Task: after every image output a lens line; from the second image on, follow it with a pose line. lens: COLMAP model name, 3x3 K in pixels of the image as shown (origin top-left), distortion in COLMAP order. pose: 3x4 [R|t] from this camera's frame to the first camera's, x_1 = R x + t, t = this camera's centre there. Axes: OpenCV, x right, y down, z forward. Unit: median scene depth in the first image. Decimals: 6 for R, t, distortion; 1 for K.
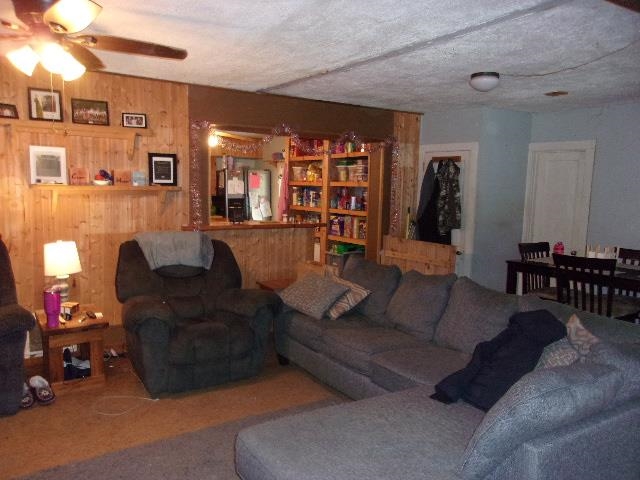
lens RADIAL K [[517.0, 0, 315.2], [0, 517.0, 239.1], [0, 0, 1]] dist [0.042116, 0.006380]
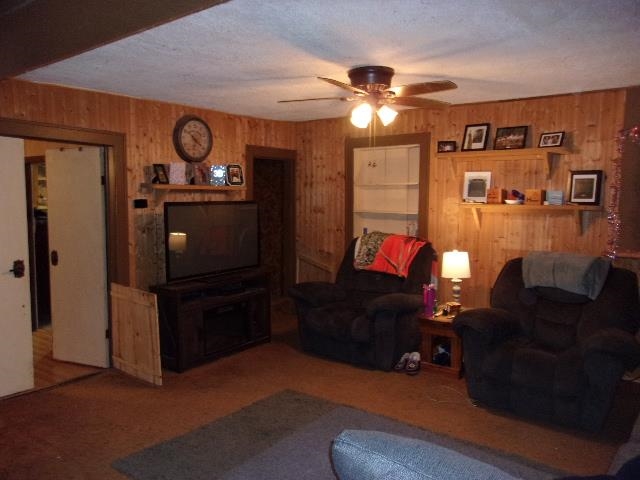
lens RADIAL K [[517.0, 0, 315.2], [0, 517.0, 239.1], [0, 0, 1]] dist [0.042116, 0.006380]
pose [[0.354969, 0.067718, -0.932422, 0.412104], [-0.101045, 0.994309, 0.033745, -0.024222], [0.929401, 0.082238, 0.359791, 0.216568]]
